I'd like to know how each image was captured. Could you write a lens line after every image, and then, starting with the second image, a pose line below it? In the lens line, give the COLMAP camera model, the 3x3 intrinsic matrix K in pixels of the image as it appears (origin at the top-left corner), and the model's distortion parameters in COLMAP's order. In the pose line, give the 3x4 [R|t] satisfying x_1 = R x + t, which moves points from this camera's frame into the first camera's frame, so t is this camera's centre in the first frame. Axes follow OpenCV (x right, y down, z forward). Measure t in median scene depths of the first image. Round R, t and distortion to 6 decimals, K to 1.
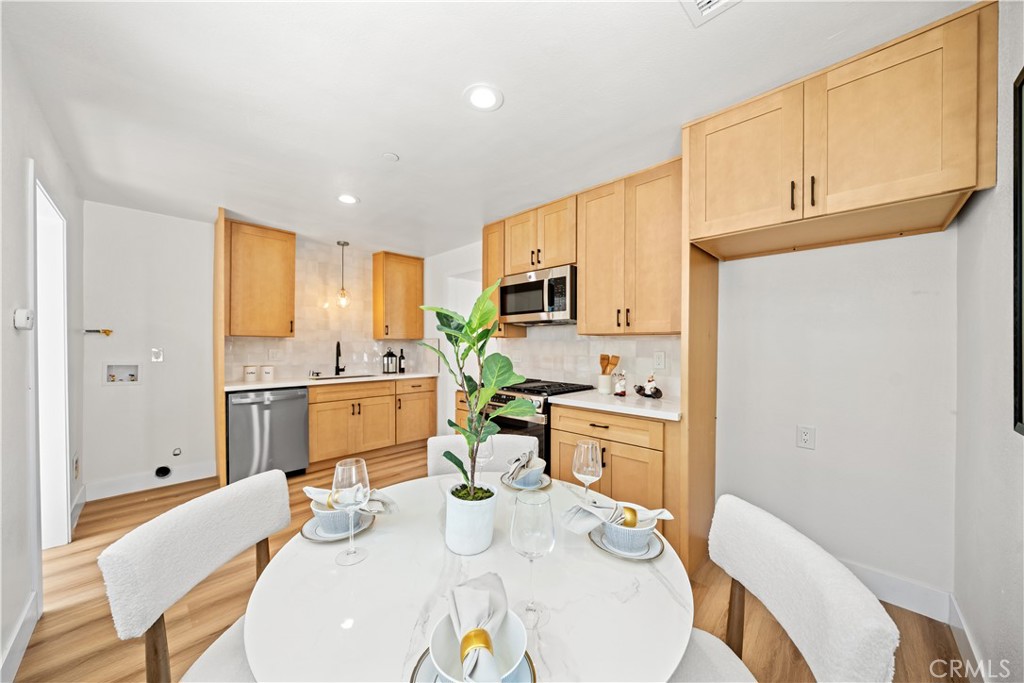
lens RADIAL K [[357.4, 0, 510.2], [0, 357.4, 346.3], [0, 0, 1]] dist [-0.006475, 0.000050]
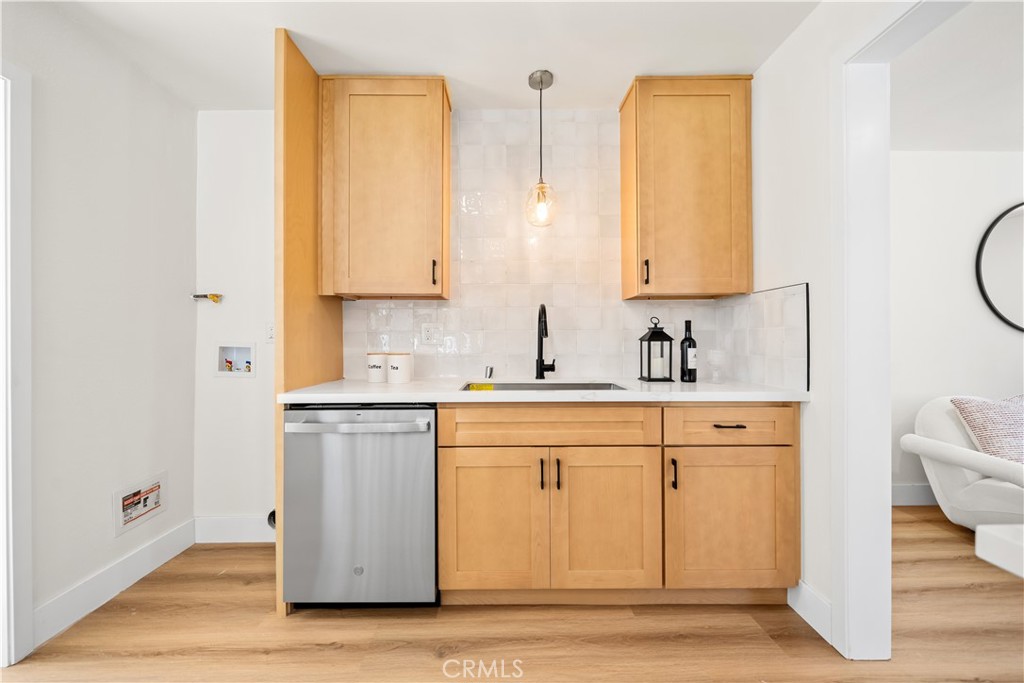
lens RADIAL K [[375.7, 0, 520.8], [0, 375.7, 340.3], [0, 0, 1]] dist [-0.003639, -0.000183]
pose [[0.702350, -0.003161, -0.711824, -0.151791], [0.003816, 0.999992, -0.000674, 0.030703], [0.711821, -0.002243, 0.702357, 0.626201]]
